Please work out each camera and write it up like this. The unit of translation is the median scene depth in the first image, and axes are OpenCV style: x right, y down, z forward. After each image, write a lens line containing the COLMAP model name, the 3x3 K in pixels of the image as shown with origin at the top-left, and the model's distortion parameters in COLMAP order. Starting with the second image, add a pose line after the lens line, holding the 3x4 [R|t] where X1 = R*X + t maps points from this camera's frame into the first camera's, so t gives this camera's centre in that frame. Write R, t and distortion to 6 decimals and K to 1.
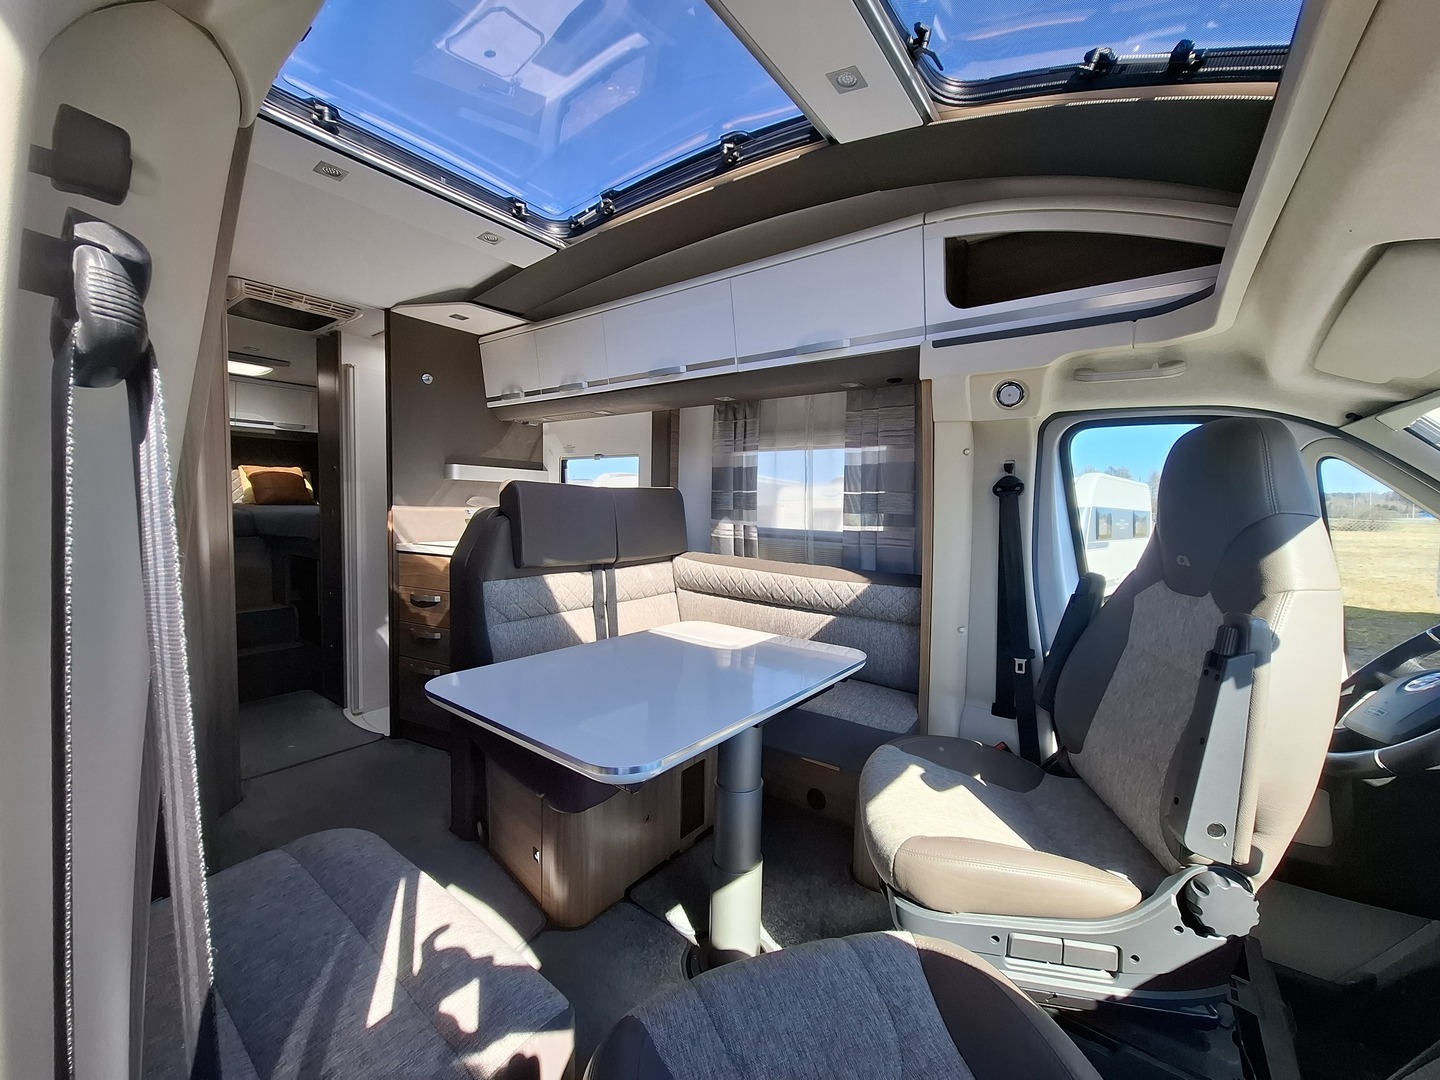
lens RADIAL K [[569.9, 0, 735.1], [0, 569.9, 536.5], [0, 0, 1]] dist [-0.000762, -0.000226]
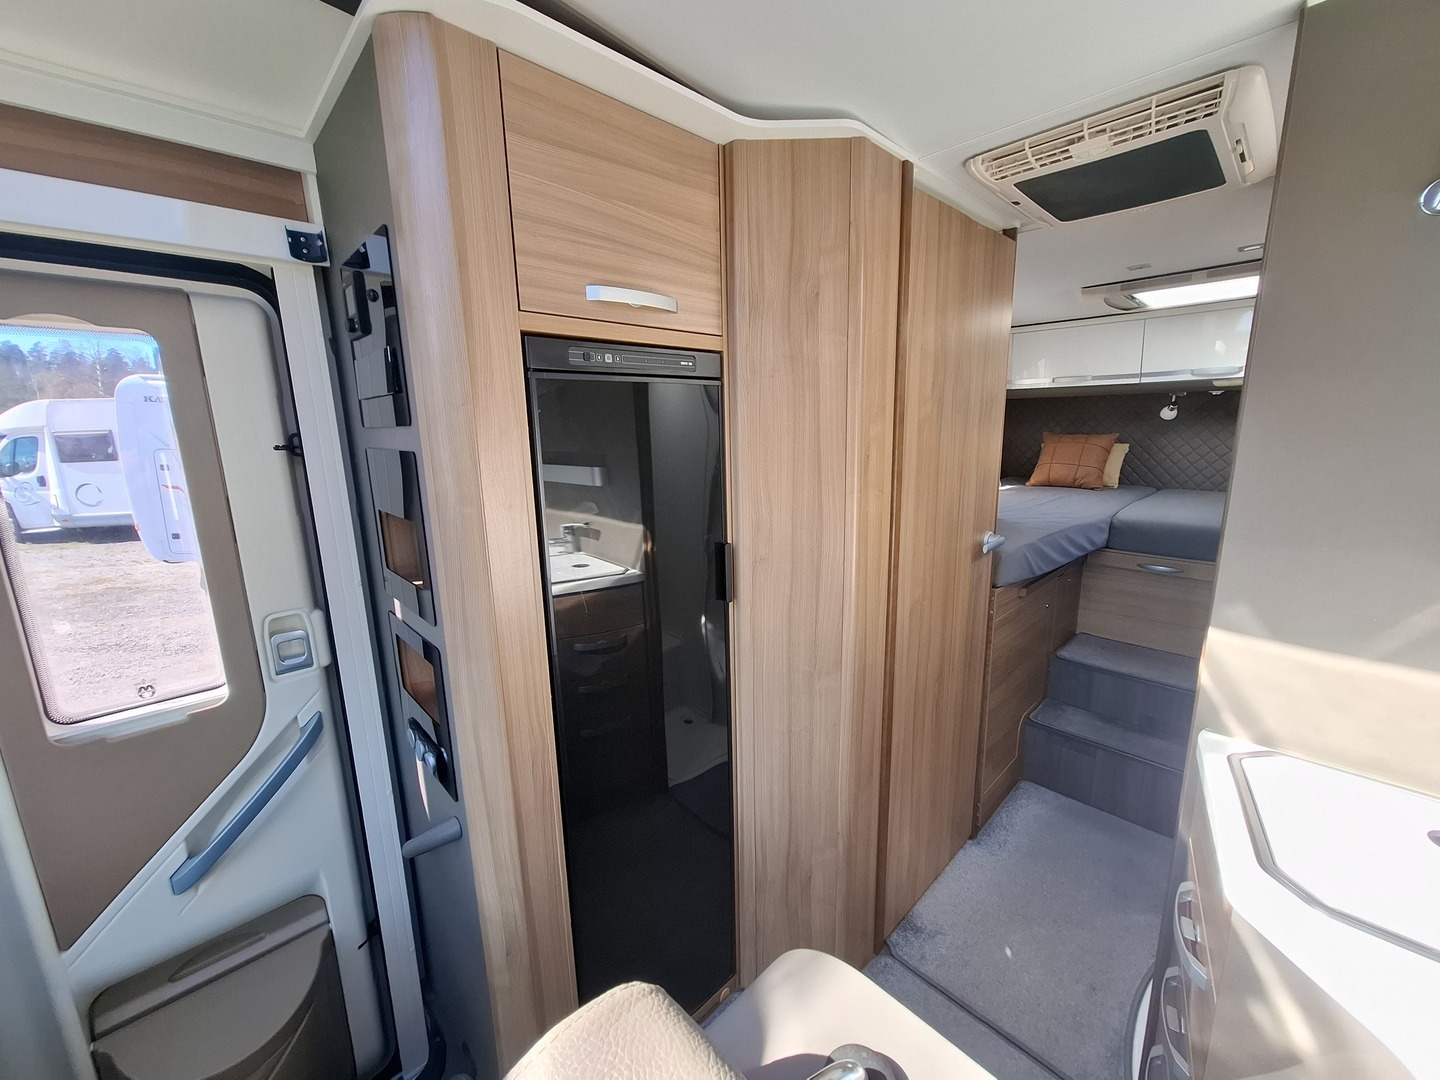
lens RADIAL K [[569.9, 0, 735.1], [0, 569.9, 536.5], [0, 0, 1]] dist [-0.000762, -0.000226]
pose [[-0.150214, 0.169749, -0.973972, -0.269330], [-0.043371, 0.983070, 0.178024, -0.199236], [0.987702, 0.068984, -0.140309, 0.936251]]
